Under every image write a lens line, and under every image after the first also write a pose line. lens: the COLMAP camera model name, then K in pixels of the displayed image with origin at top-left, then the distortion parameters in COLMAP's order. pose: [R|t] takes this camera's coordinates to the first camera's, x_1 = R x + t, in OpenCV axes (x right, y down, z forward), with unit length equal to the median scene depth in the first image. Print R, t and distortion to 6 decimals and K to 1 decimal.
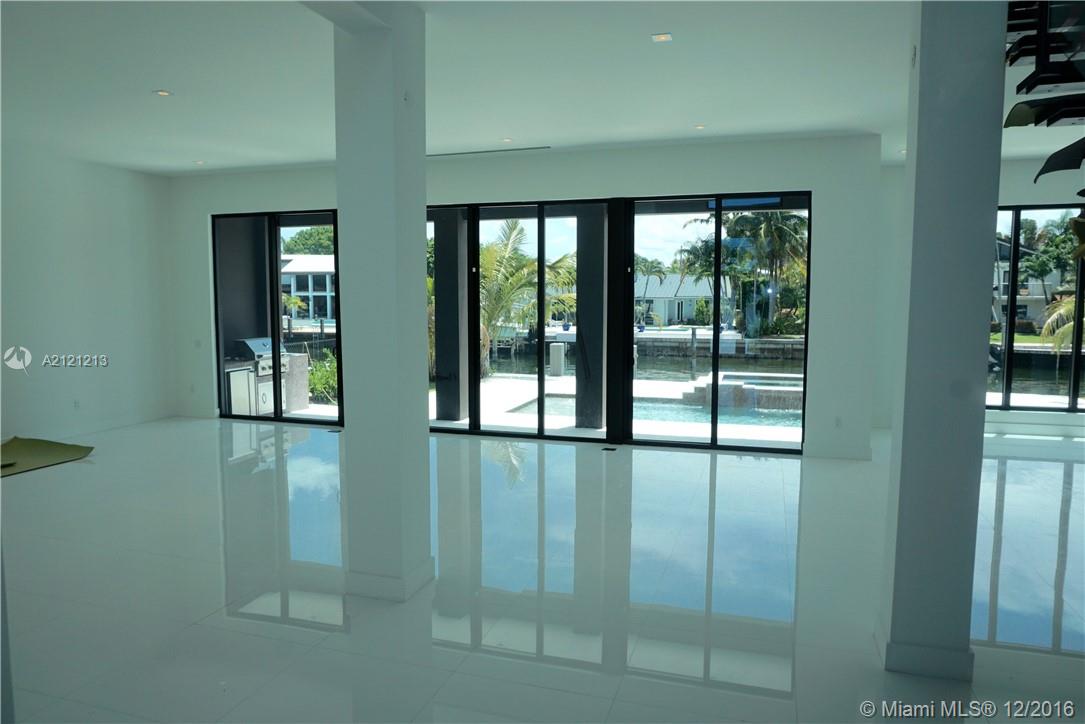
lens RADIAL K [[735.9, 0, 540.1], [0, 735.9, 367.5], [0, 0, 1]] dist [-0.032562, 0.023378]
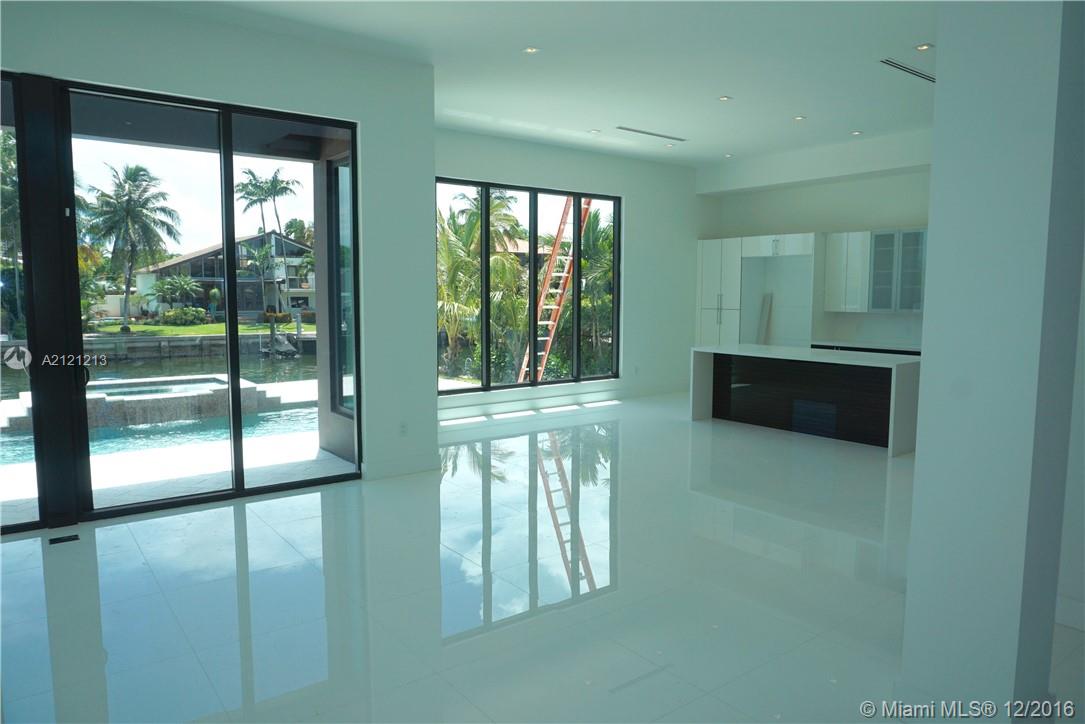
lens RADIAL K [[735.9, 0, 544.1], [0, 735.9, 365.2], [0, 0, 1]] dist [-0.032562, 0.023378]
pose [[0.590674, -0.074900, 0.803426, -0.059433], [0.072114, 0.996598, 0.039891, -0.006489], [-0.803681, 0.034376, 0.594066, 0.193314]]
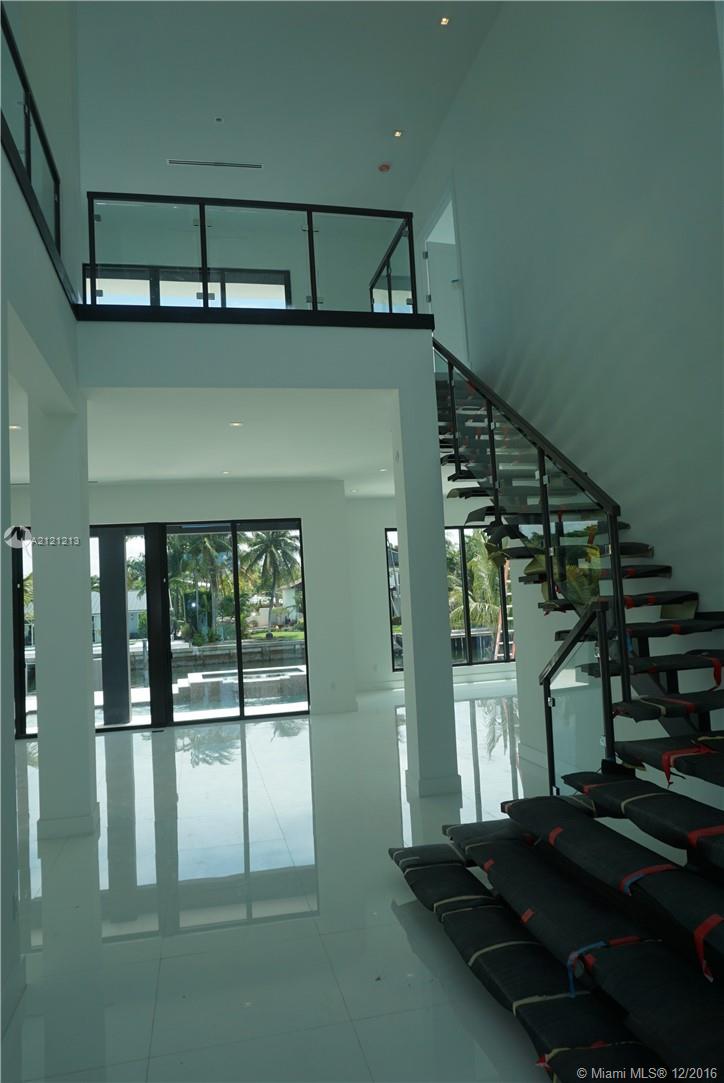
lens RADIAL K [[737.5, 0, 358.8], [0, 737.5, 543.9], [0, 0, 1]] dist [-0.053076, 0.022624]
pose [[0.868638, -0.011863, 0.495305, -0.100894], [0.103132, 0.982144, -0.157344, 0.016597], [-0.484594, 0.187757, 0.854351, -0.104851]]
